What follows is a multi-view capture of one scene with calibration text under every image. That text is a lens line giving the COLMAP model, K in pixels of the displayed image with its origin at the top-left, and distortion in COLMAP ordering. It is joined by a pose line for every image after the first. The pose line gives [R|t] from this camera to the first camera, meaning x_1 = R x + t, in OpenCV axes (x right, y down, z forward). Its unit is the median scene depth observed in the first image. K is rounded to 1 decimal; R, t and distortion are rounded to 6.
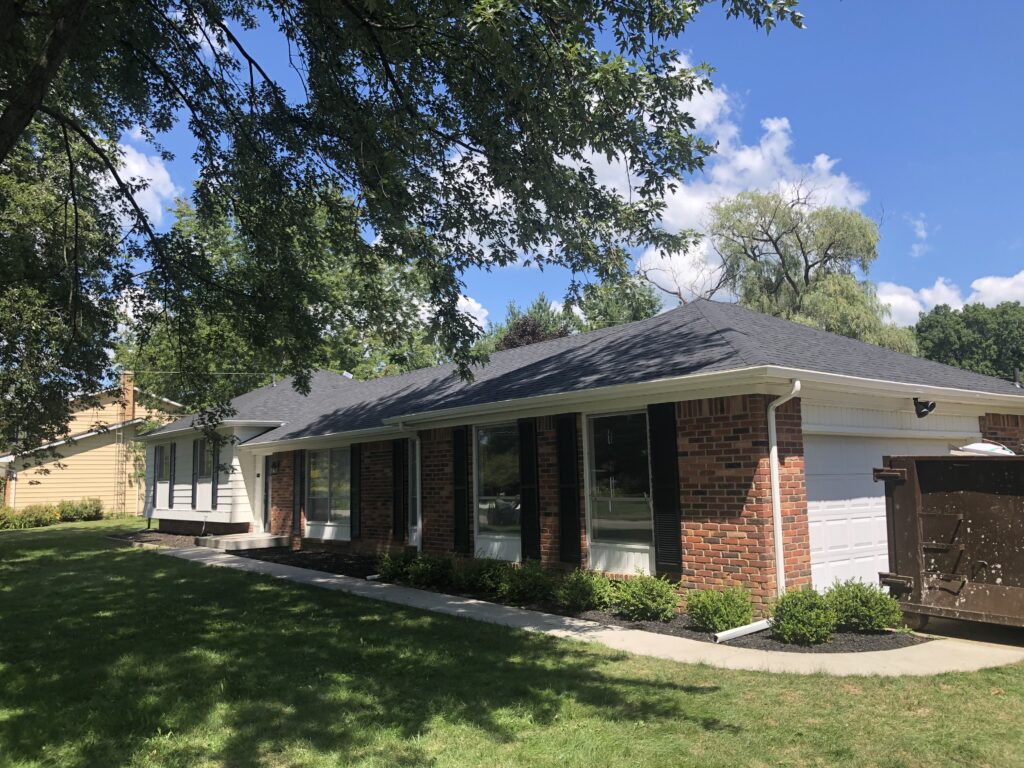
lens RADIAL K [[839.2, 0, 511.5], [0, 839.2, 387.0], [0, 0, 1]] dist [0.051791, -0.053148]
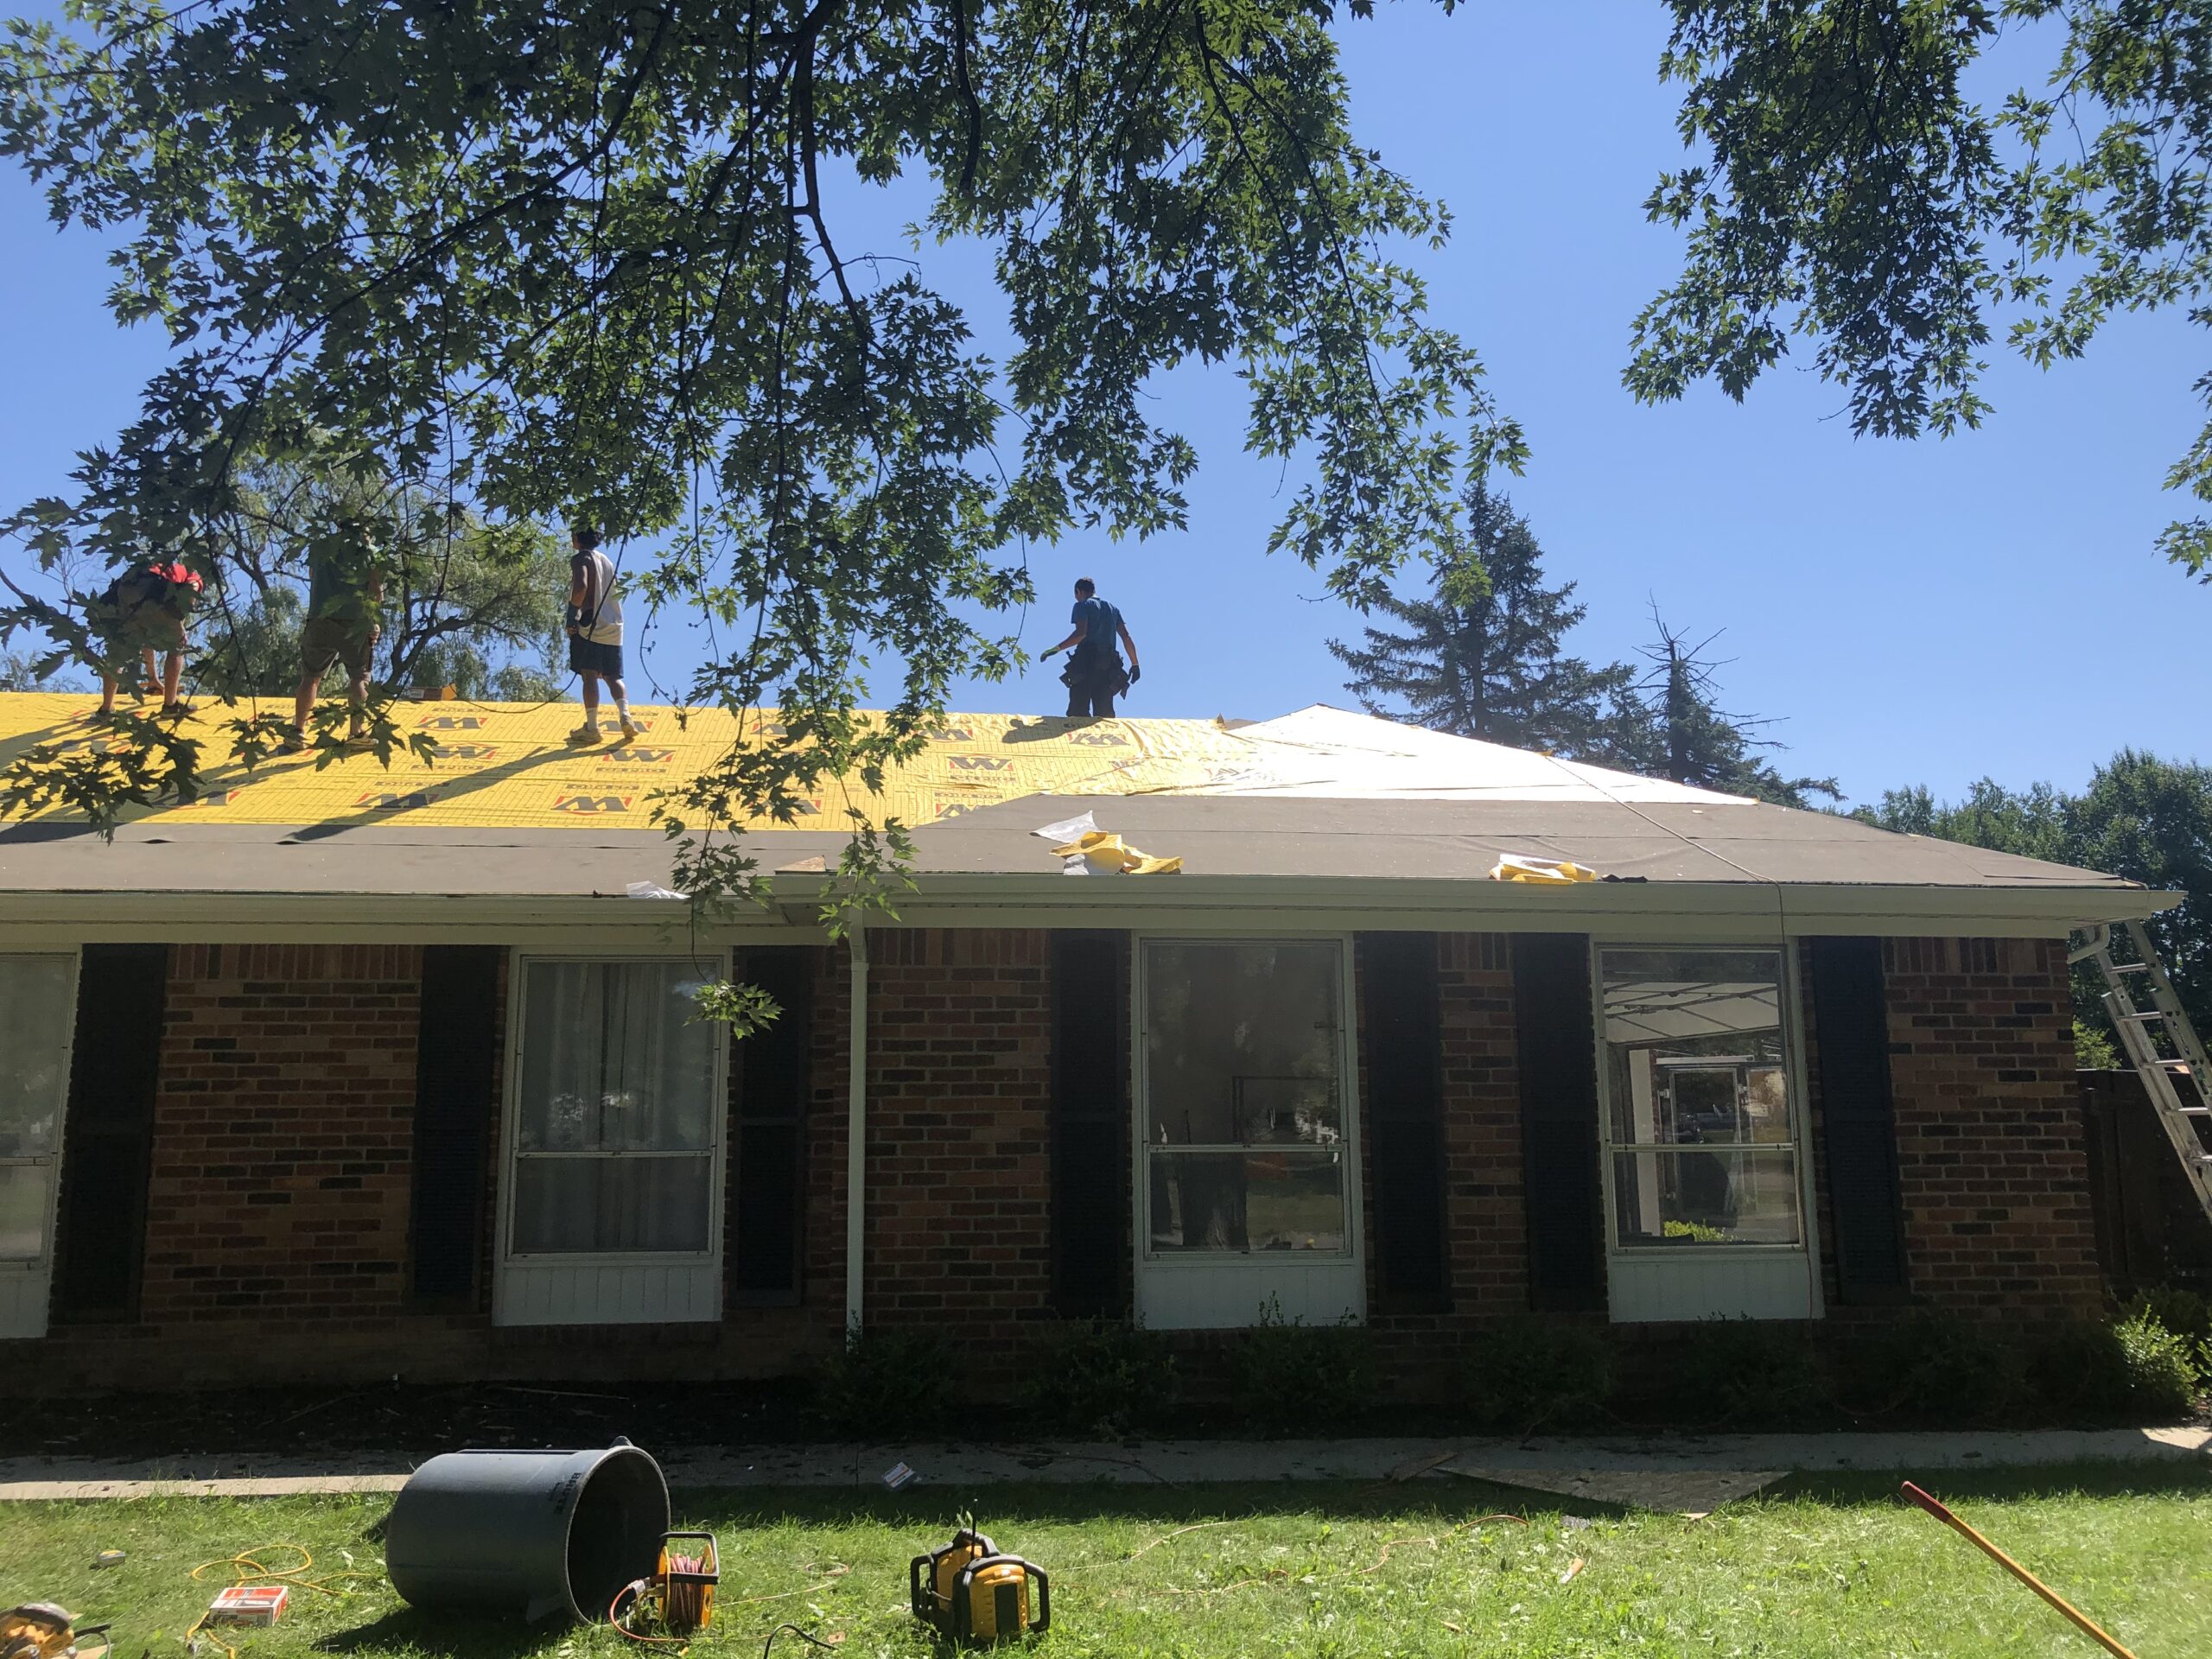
lens RADIAL K [[1812.9, 0, 1104.9], [0, 1812.9, 836.0], [0, 0, 1]] dist [0.051791, -0.053148]
pose [[0.523966, 0.153408, 0.837810, -0.766197], [-0.100678, 0.987905, -0.117927, 0.107943], [-0.845768, -0.022559, 0.533074, 0.703214]]
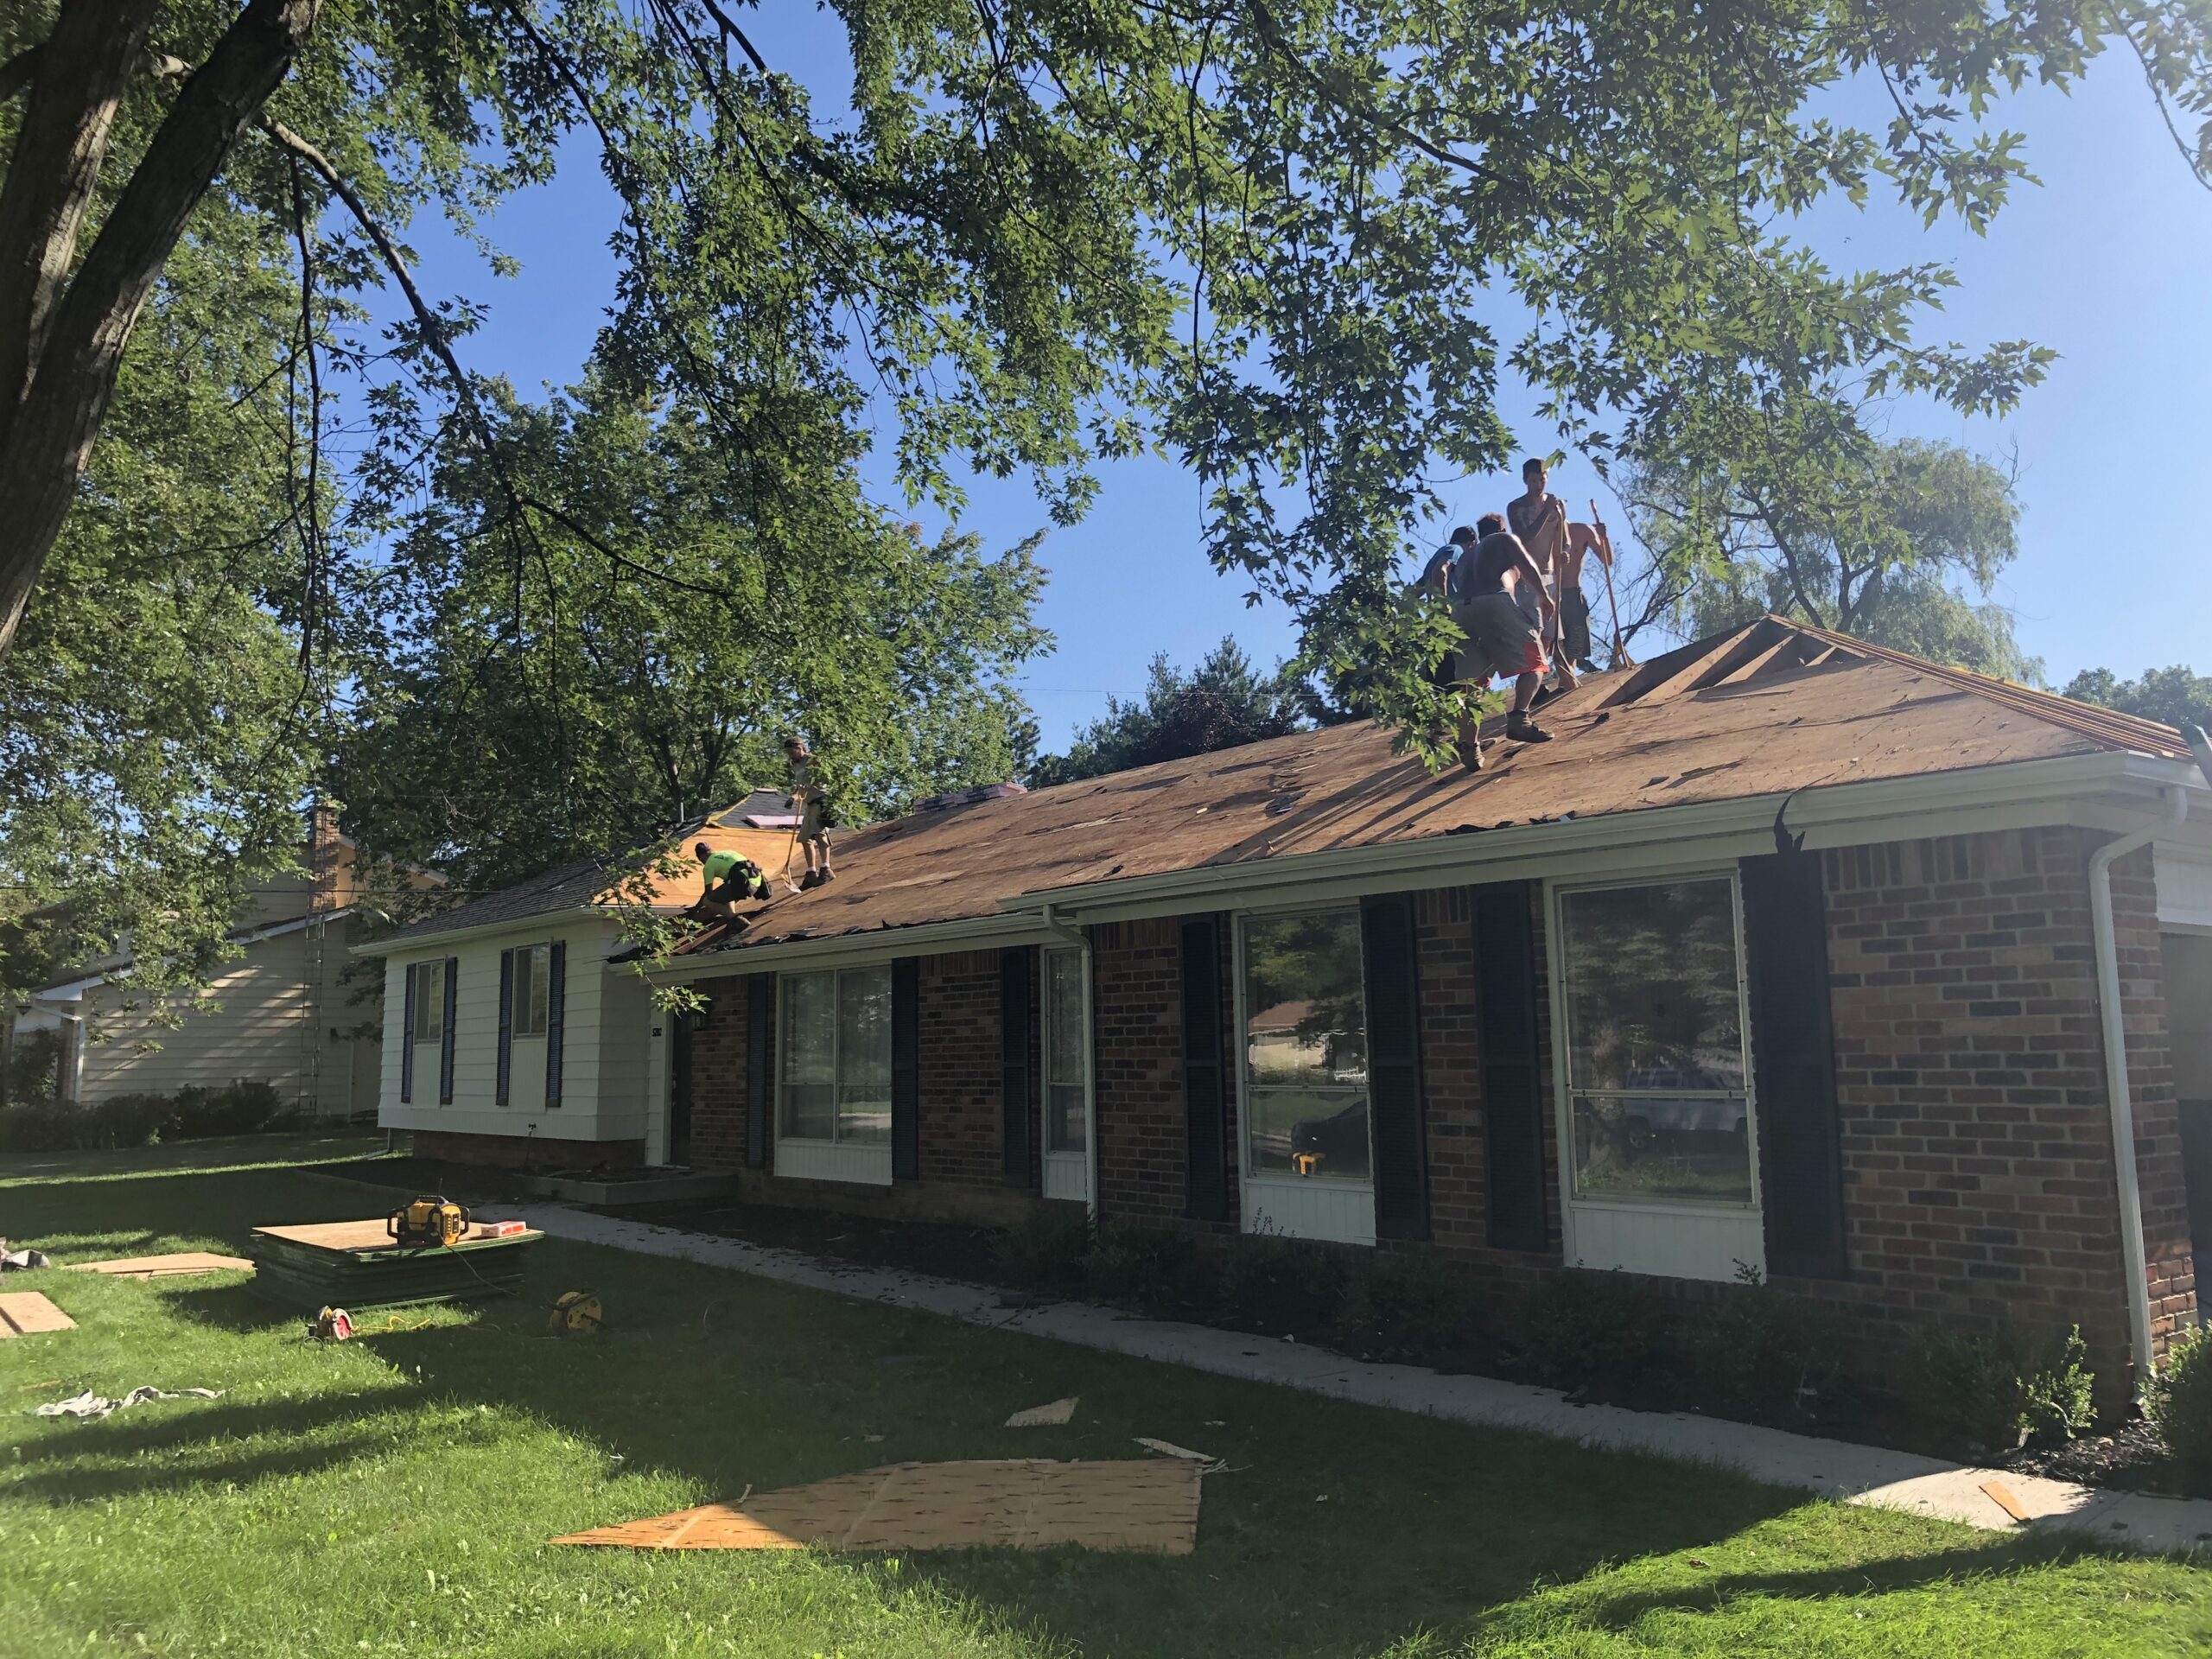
lens RADIAL K [[1812.9, 0, 1104.9], [0, 1812.9, 836.0], [0, 0, 1]] dist [0.051791, -0.053148]
pose [[0.999954, 0.005906, -0.007501, -0.117387], [-0.005962, 0.999954, -0.007557, 0.017123], [0.007456, 0.007601, 0.999943, 0.113664]]
